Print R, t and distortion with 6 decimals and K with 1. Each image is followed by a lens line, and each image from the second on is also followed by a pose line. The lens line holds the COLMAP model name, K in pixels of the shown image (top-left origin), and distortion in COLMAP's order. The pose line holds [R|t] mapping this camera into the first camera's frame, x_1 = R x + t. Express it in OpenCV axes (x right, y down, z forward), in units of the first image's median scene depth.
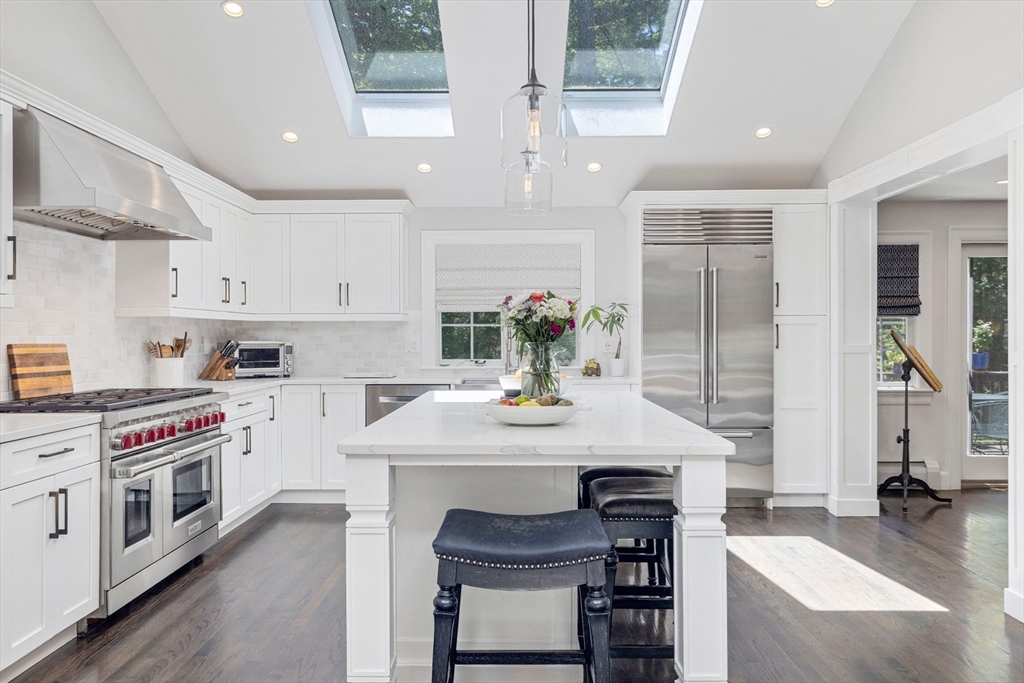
lens RADIAL K [[771.9, 0, 507.2], [0, 771.9, 338.8], [0, 0, 1]] dist [-0.005943, 0.004520]
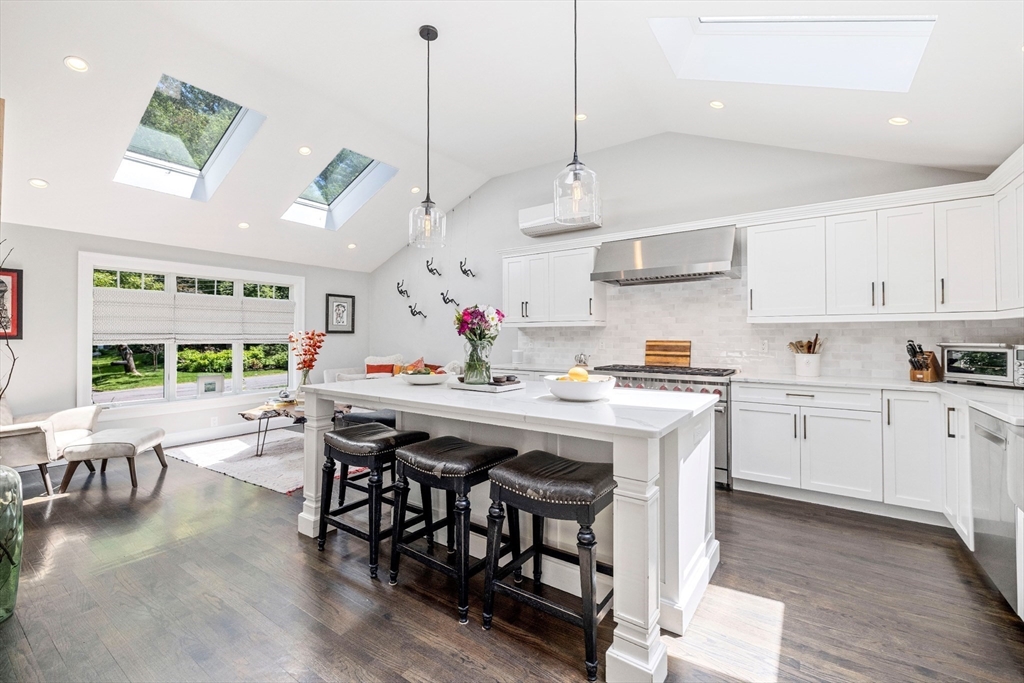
lens RADIAL K [[425.8, 0, 519.2], [0, 425.8, 335.1], [0, 0, 1]] dist [-0.006713, 0.000858]
pose [[-0.546003, -0.006976, -0.837754, 0.387622], [-0.006237, 0.999971, -0.004262, -0.000434], [0.837760, 0.002898, -0.546031, 0.890735]]
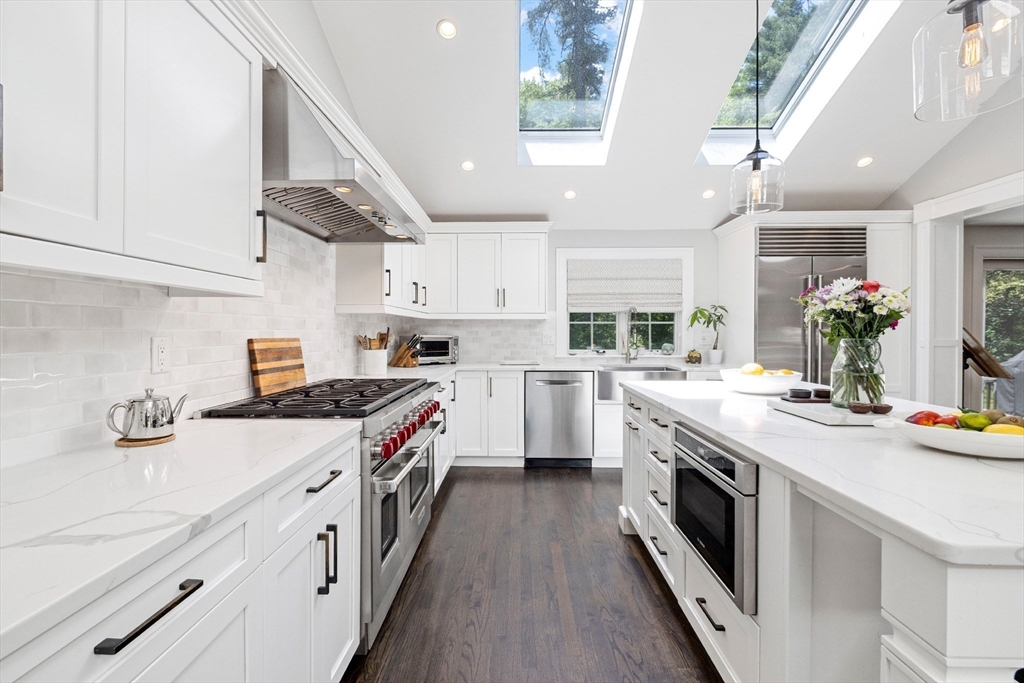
lens RADIAL K [[454.4, 0, 509.1], [0, 454.4, 336.2], [0, 0, 1]] dist [-0.013230, 0.000256]
pose [[0.999953, 0.002416, -0.009426, -0.208643], [-0.002351, 0.999973, 0.006925, -0.000610], [0.009443, -0.006903, 0.999932, 0.288665]]
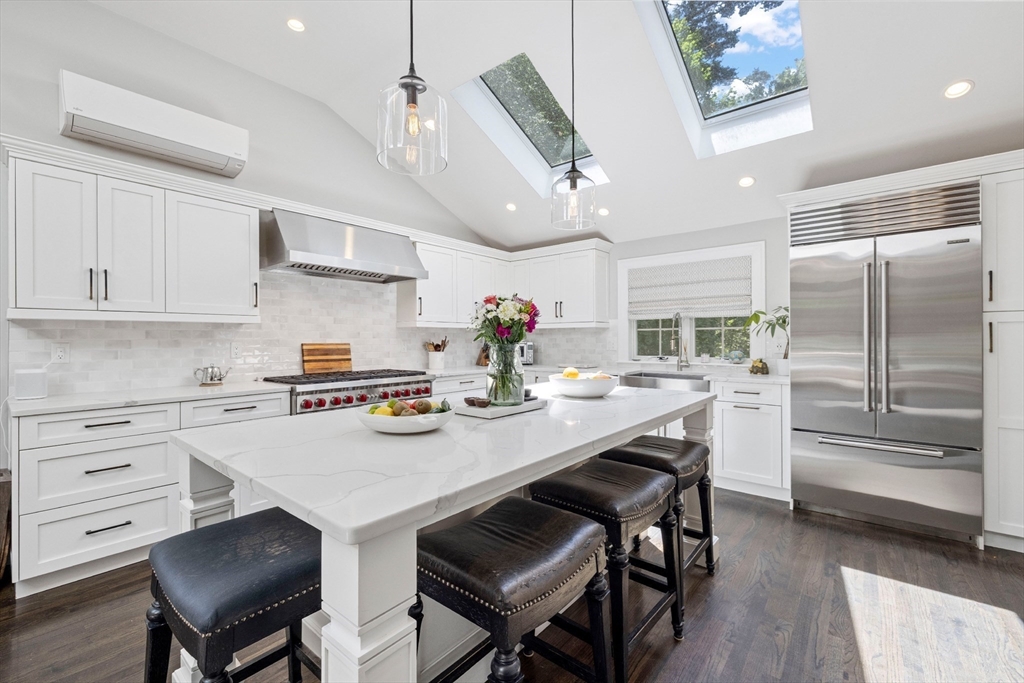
lens RADIAL K [[425.8, 0, 505.3], [0, 425.8, 339.7], [0, 0, 1]] dist [-0.006713, 0.000858]
pose [[0.777998, -0.000410, -0.628266, 0.235135], [0.000778, 1.000000, 0.000310, -0.001209], [0.628266, -0.000730, 0.777998, 0.338785]]
